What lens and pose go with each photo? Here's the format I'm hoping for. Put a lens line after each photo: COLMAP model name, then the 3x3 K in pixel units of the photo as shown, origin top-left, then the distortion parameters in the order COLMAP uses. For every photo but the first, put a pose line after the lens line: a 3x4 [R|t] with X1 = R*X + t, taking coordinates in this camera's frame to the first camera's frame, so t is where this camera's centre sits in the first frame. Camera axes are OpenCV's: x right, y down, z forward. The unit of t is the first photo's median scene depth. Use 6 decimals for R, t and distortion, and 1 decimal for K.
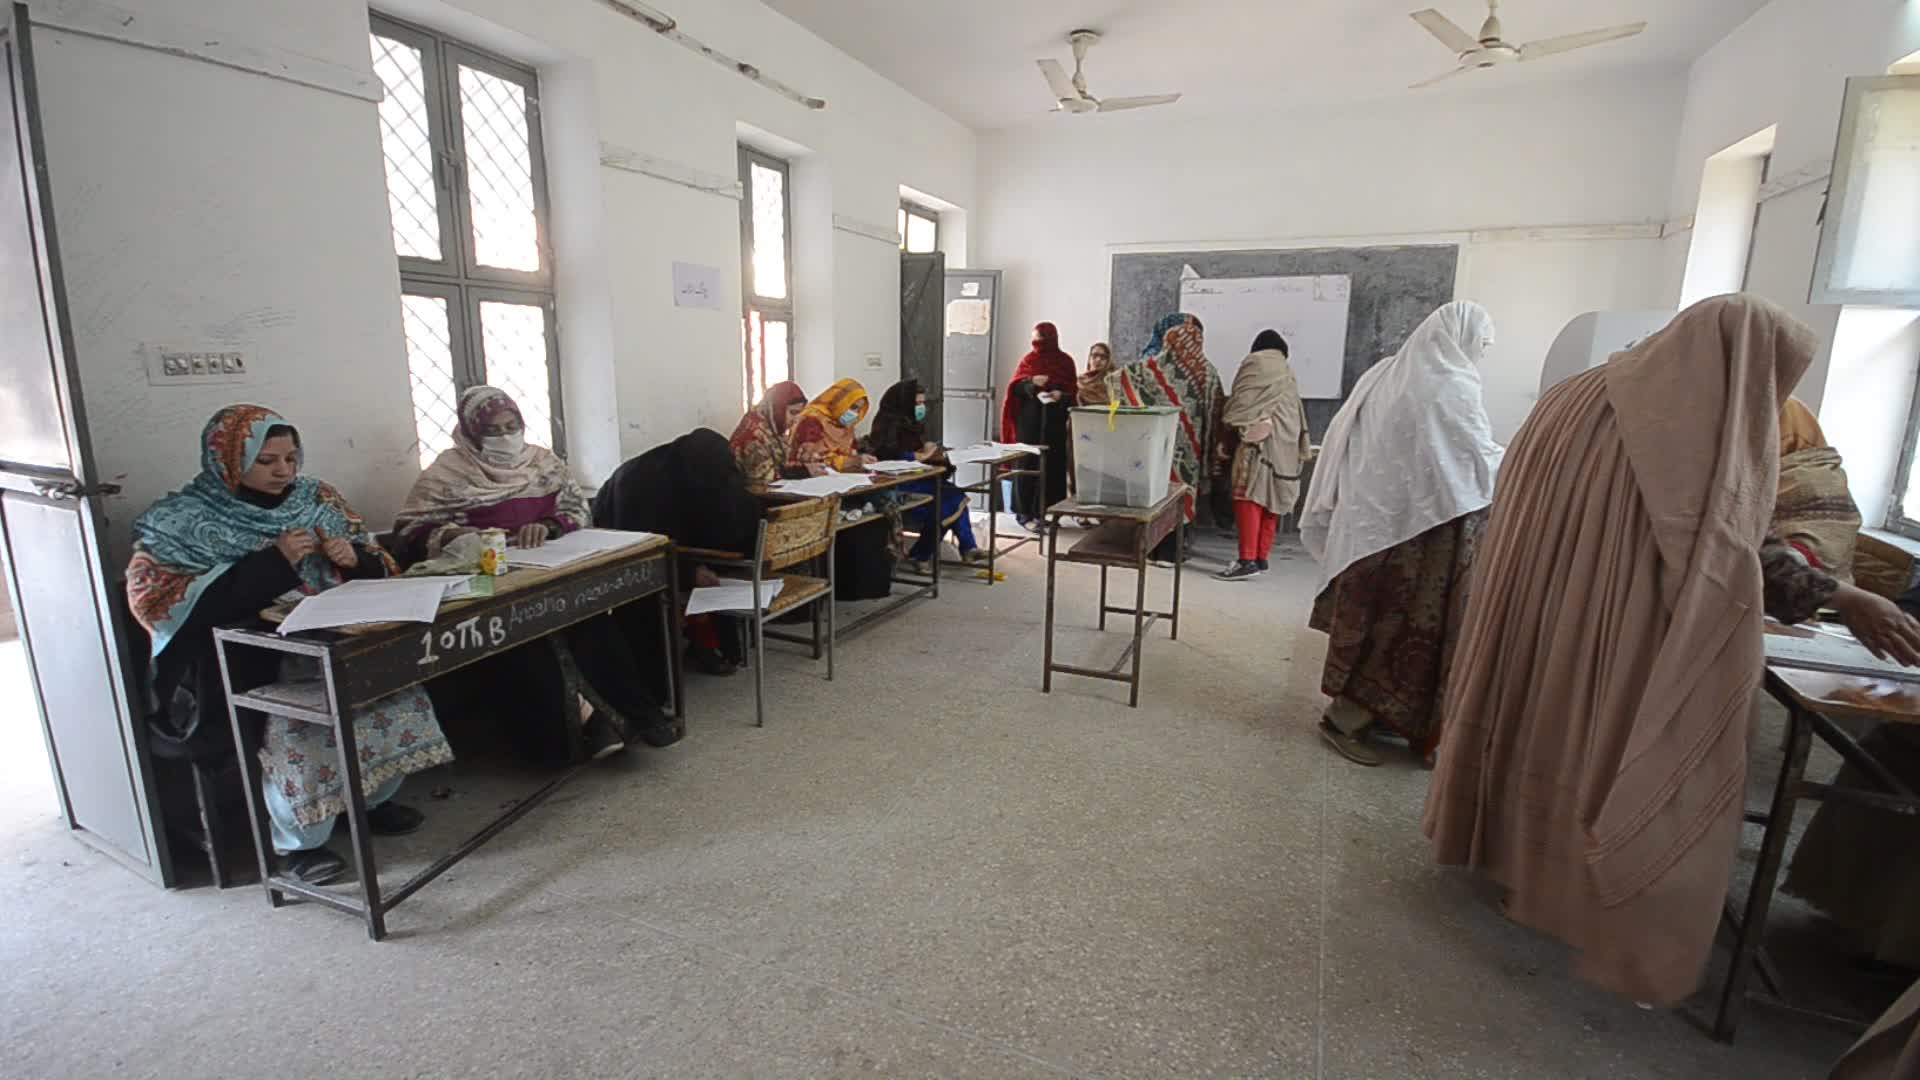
lens RADIAL K [[872.4, 0, 975.9], [0, 872.4, 540.7], [0, 0, 1]] dist [0.002101, -0.000209]
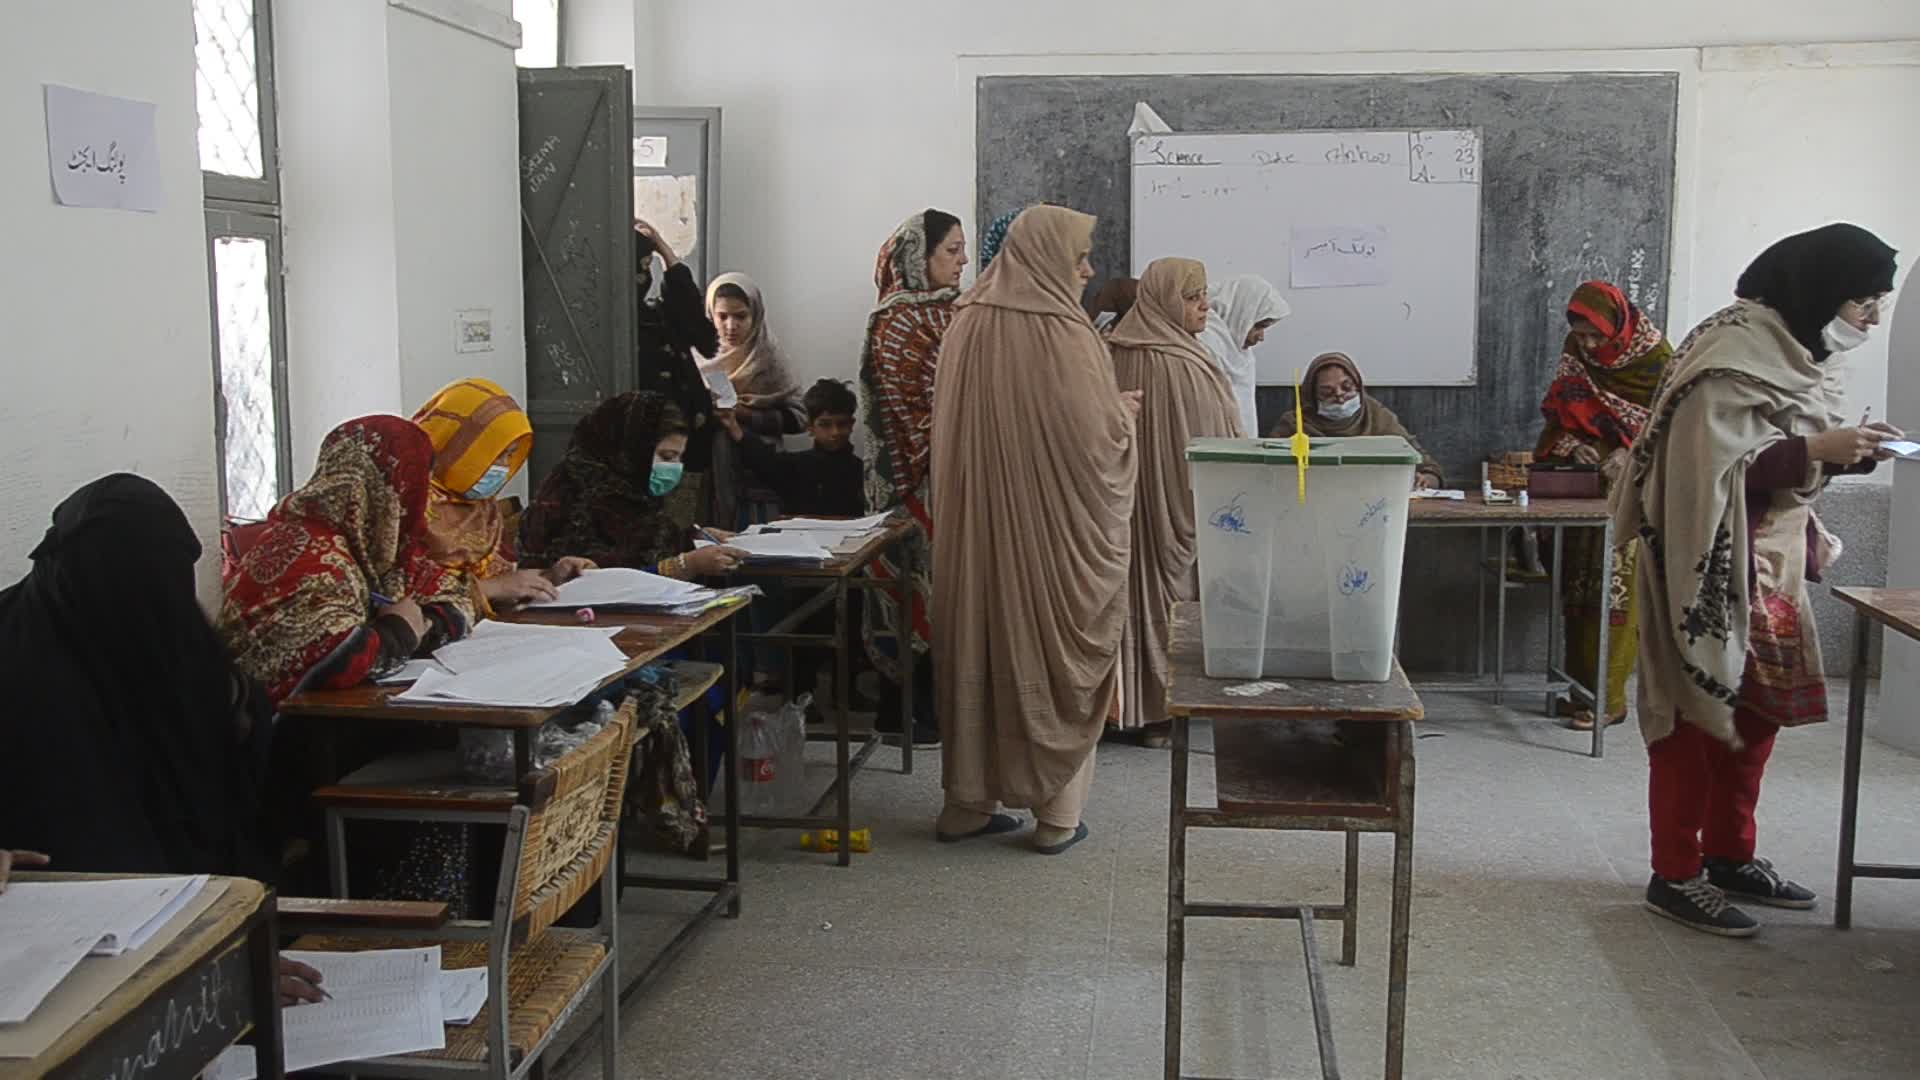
lens RADIAL K [[1894.6, 0, 963.5], [0, 1894.6, 544.4], [0, 0, 1]] dist [-0.021025, 0.000000]
pose [[0.959067, -0.052062, 0.278352, -0.144848], [0.071387, 0.995658, -0.059740, -0.036959], [-0.274034, 0.077165, 0.958619, 0.103223]]
